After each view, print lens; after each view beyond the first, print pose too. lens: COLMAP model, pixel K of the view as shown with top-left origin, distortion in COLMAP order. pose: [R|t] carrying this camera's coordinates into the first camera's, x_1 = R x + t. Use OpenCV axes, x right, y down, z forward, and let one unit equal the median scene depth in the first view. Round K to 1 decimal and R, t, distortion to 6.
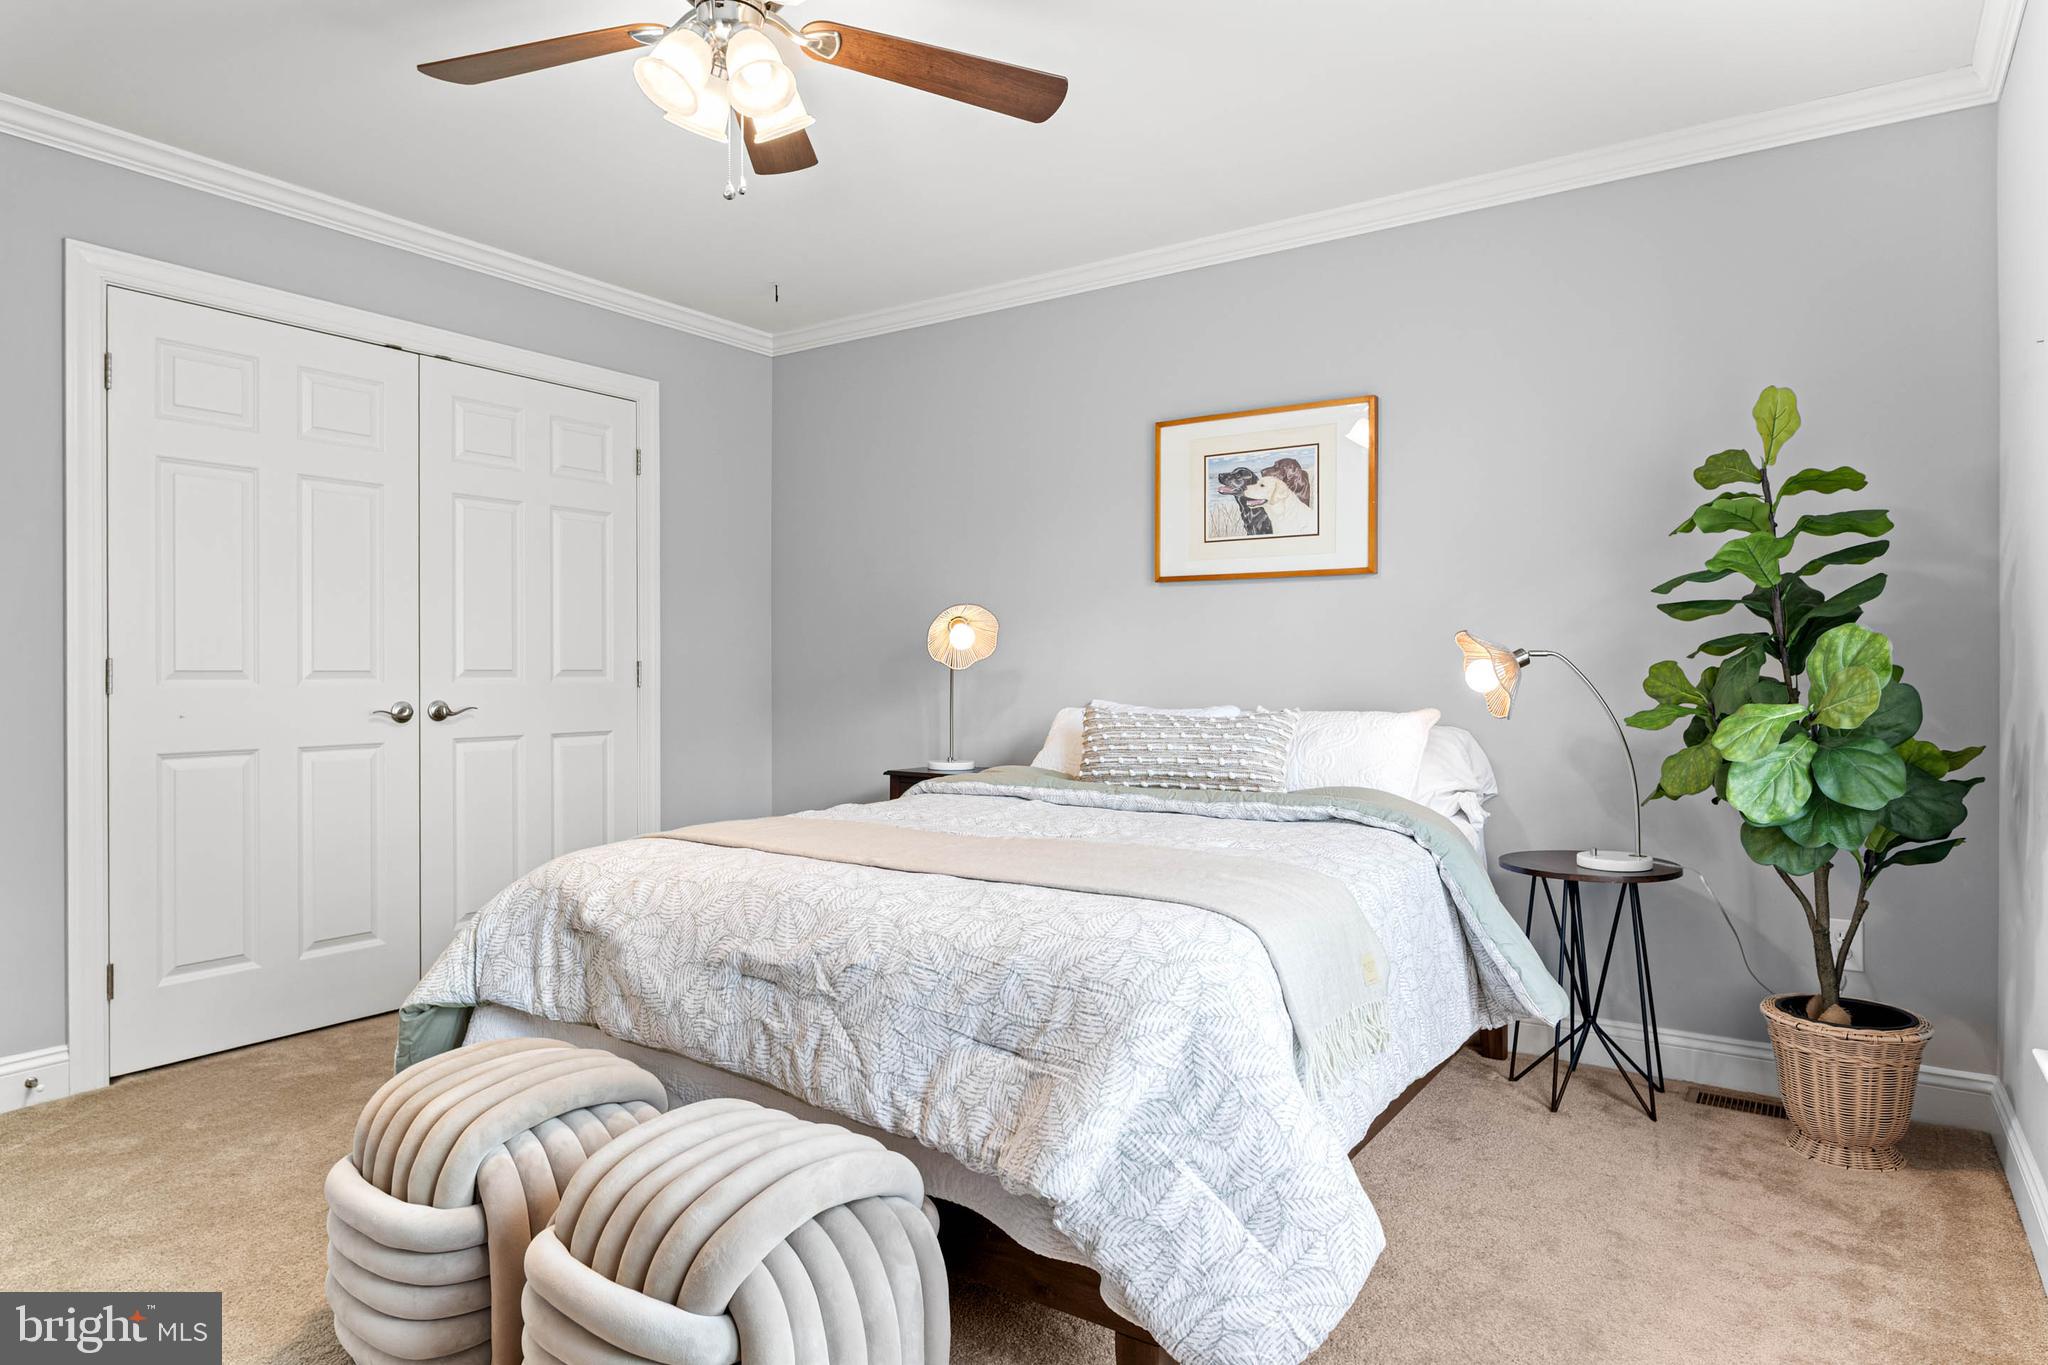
lens RADIAL K [[1188.5, 0, 1018.7], [0, 1188.5, 670.5], [0, 0, 1]] dist [0.002784, -0.001245]
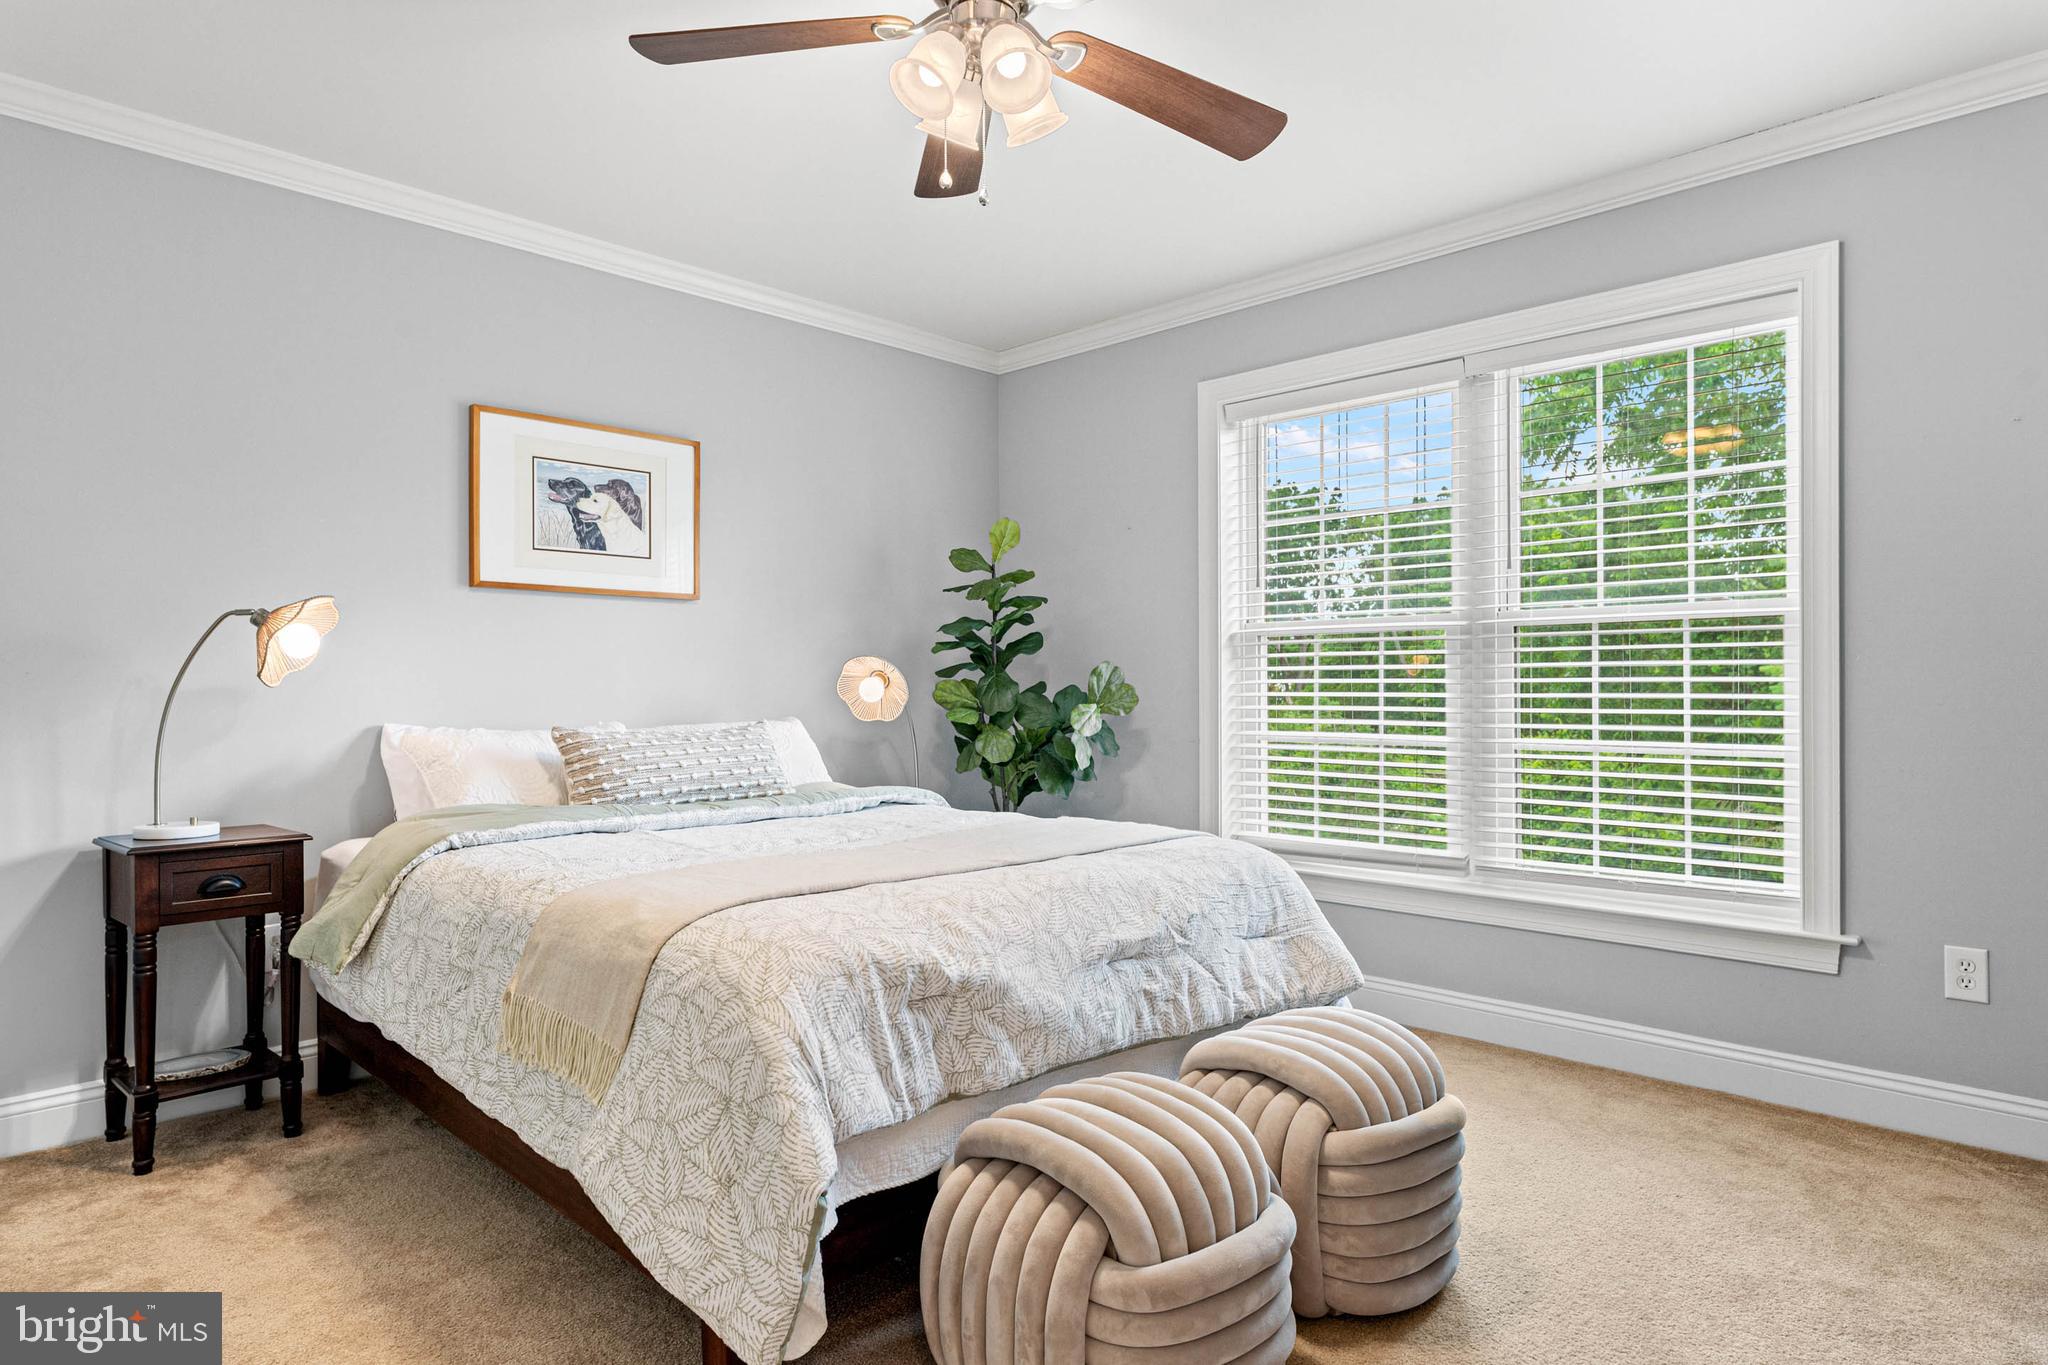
lens RADIAL K [[1188.5, 0, 1021.0], [0, 1188.5, 686.7], [0, 0, 1]] dist [0.002784, -0.001245]
pose [[0.177498, -0.004845, 0.984109, -0.730585], [0.000666, 0.999988, 0.004803, -0.004236], [-0.984121, -0.000197, 0.177500, 0.481363]]
